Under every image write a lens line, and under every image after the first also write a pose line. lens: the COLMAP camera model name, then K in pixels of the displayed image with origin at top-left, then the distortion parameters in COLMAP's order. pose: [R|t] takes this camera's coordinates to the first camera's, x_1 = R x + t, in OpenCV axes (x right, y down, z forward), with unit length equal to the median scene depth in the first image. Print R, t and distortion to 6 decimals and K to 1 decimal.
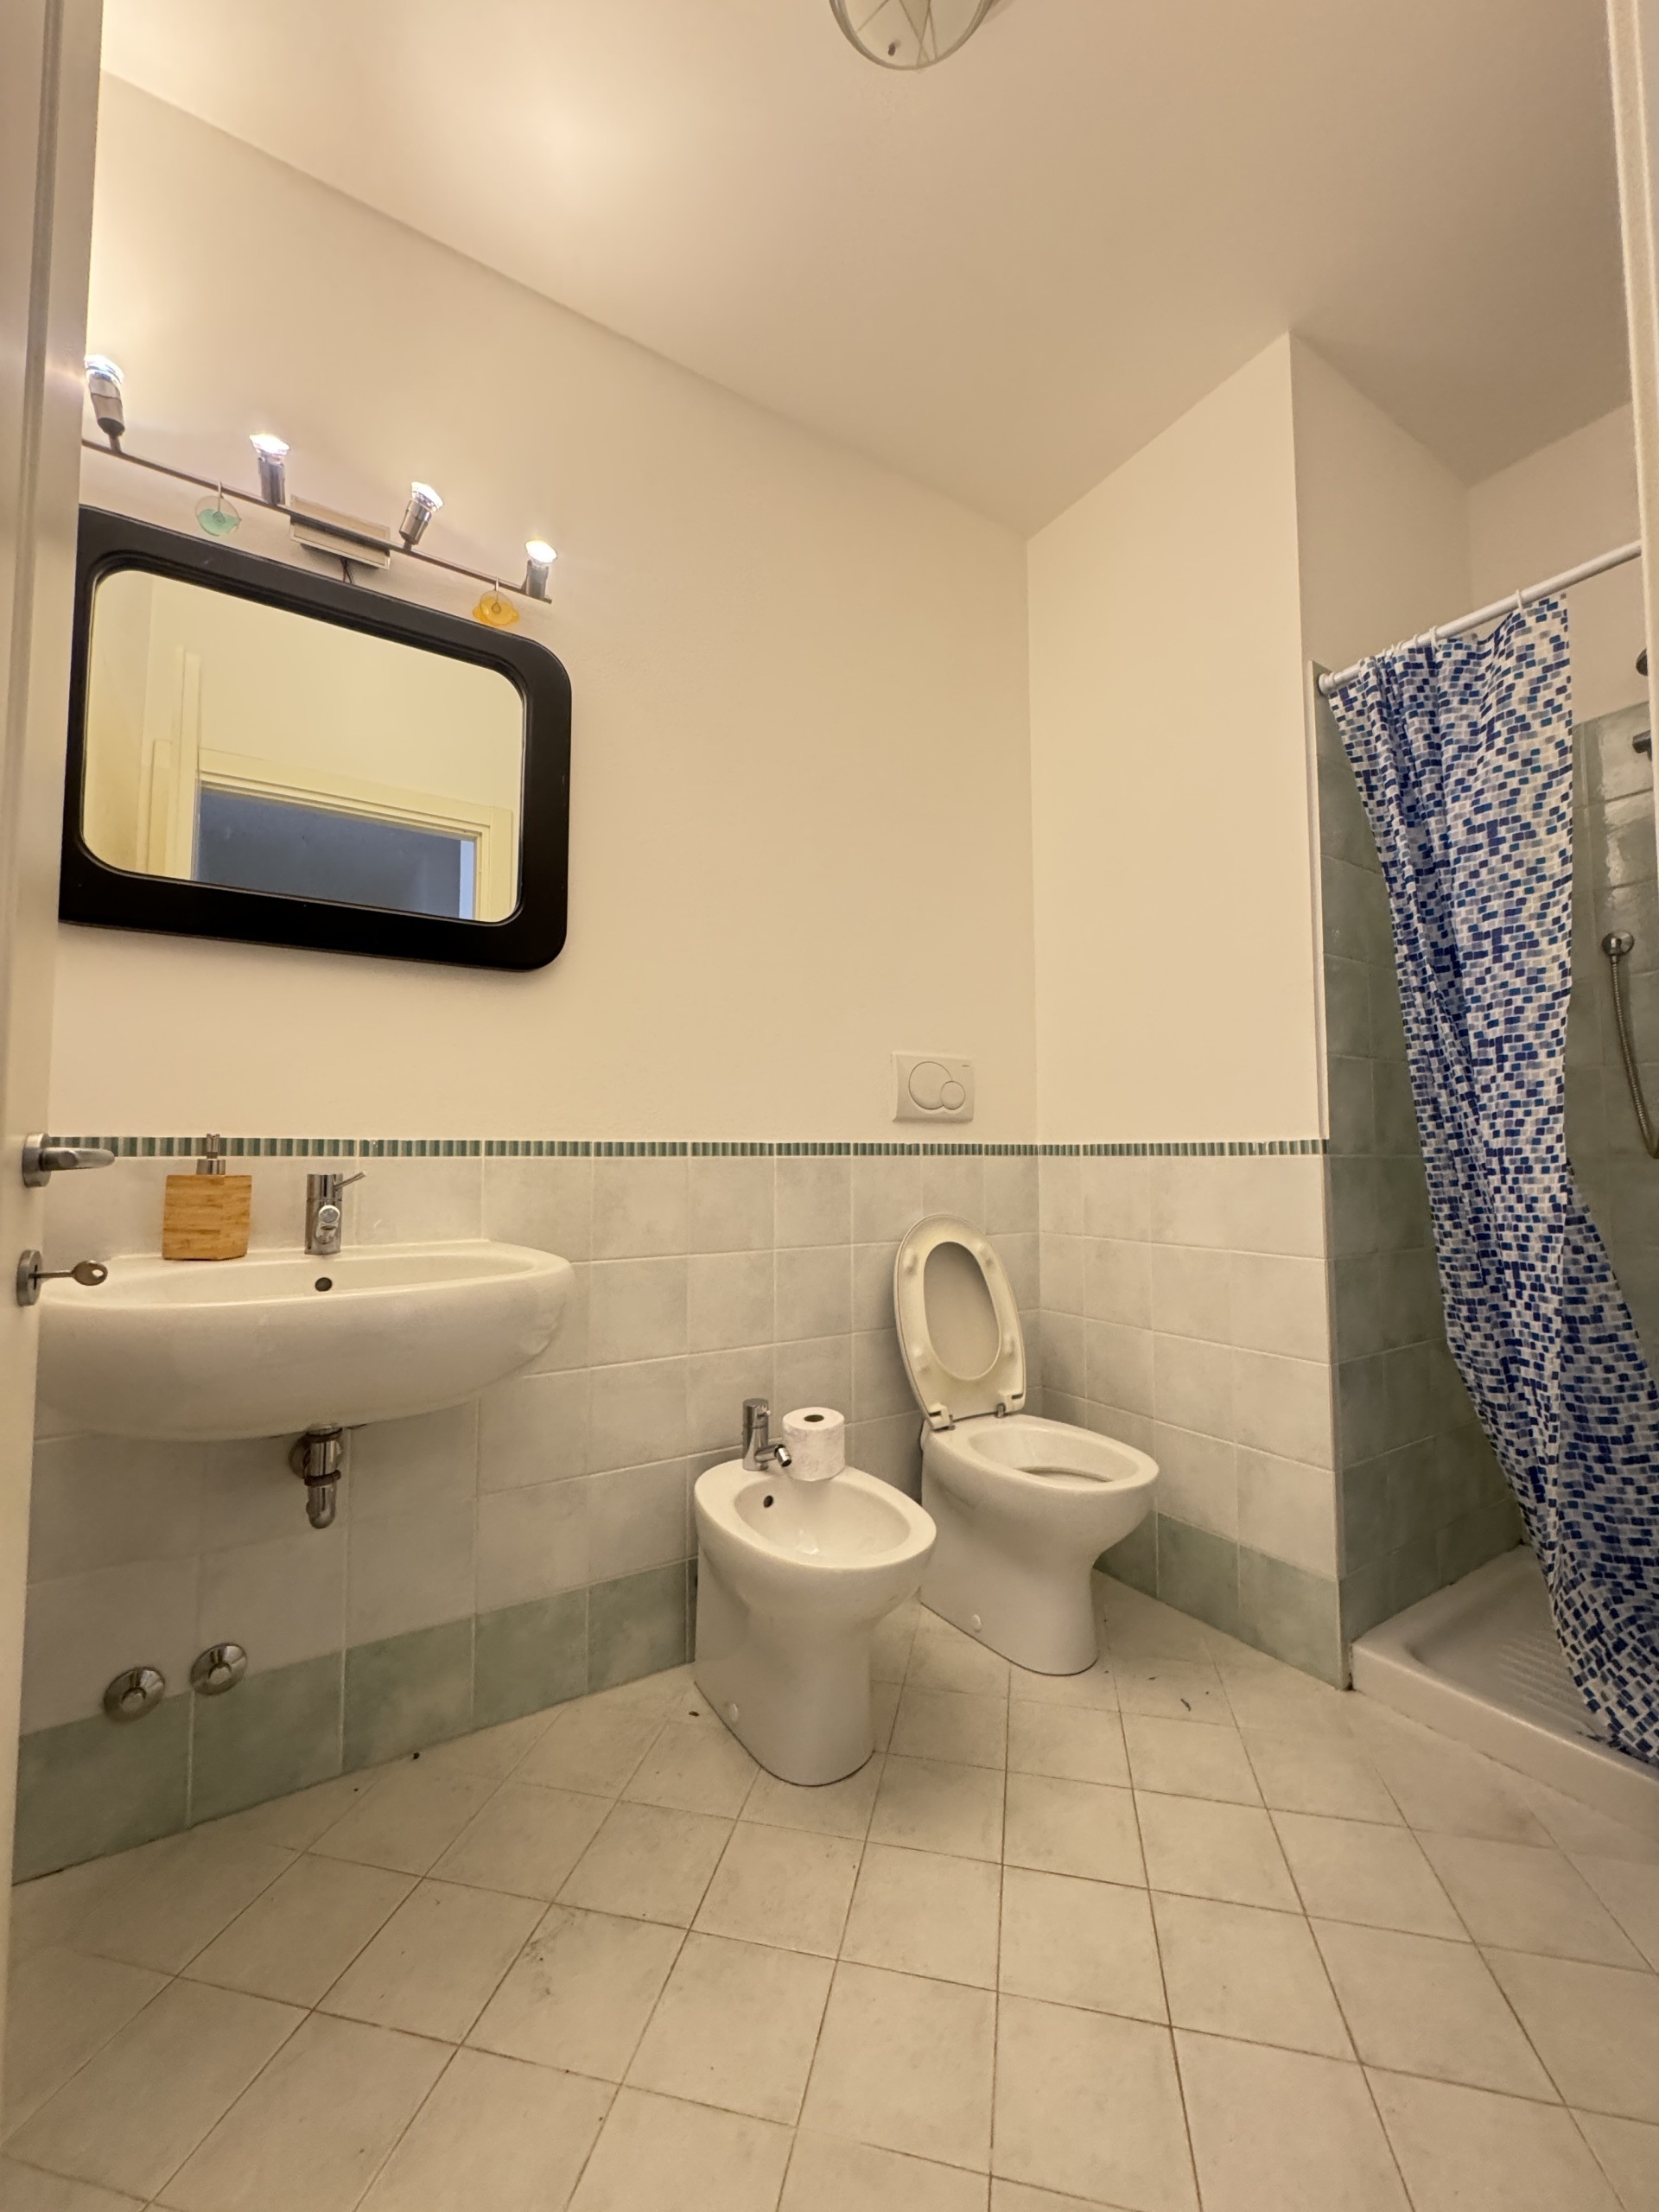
lens RADIAL K [[890.9, 0, 829.5], [0, 890.9, 1106.0], [0, 0, 1]] dist [-0.002128, -0.000224]
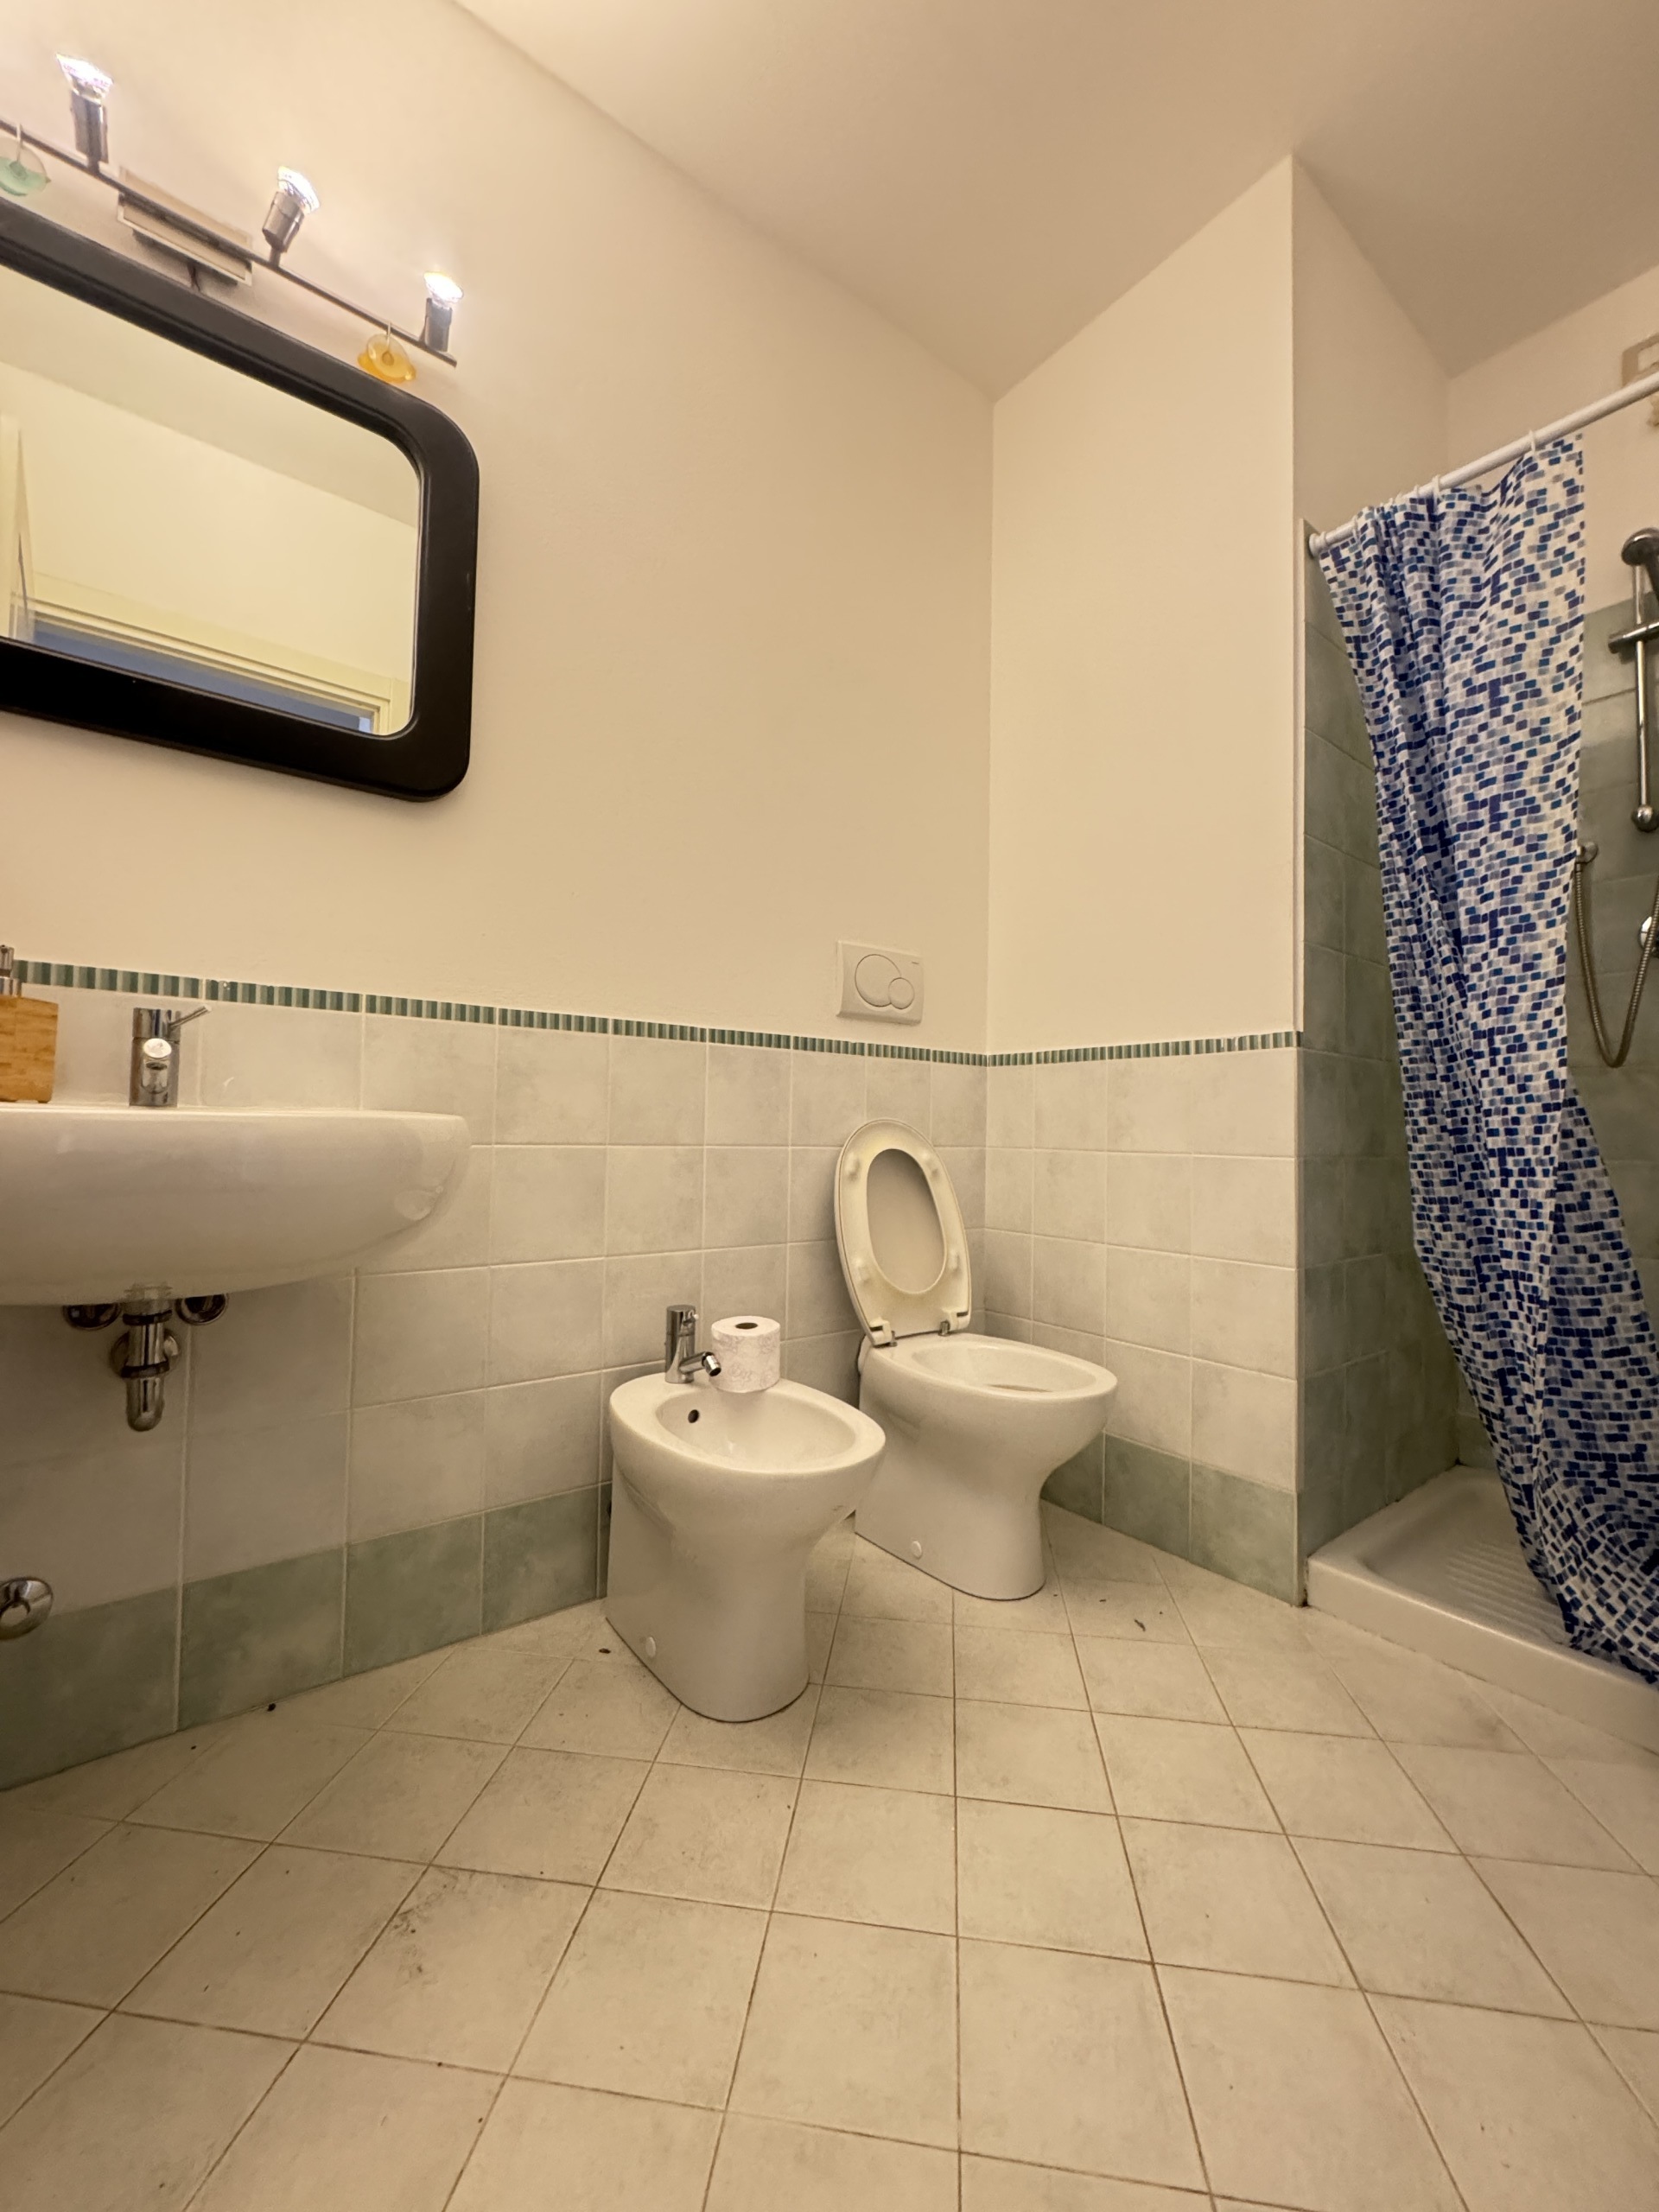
lens RADIAL K [[890.9, 0, 829.5], [0, 890.9, 1106.0], [0, 0, 1]] dist [-0.002128, -0.000224]
pose [[0.995830, 0.022288, 0.088463, -0.020972], [-0.024796, 0.999318, 0.027363, 0.116924], [-0.087793, -0.029442, 0.995704, 0.120520]]
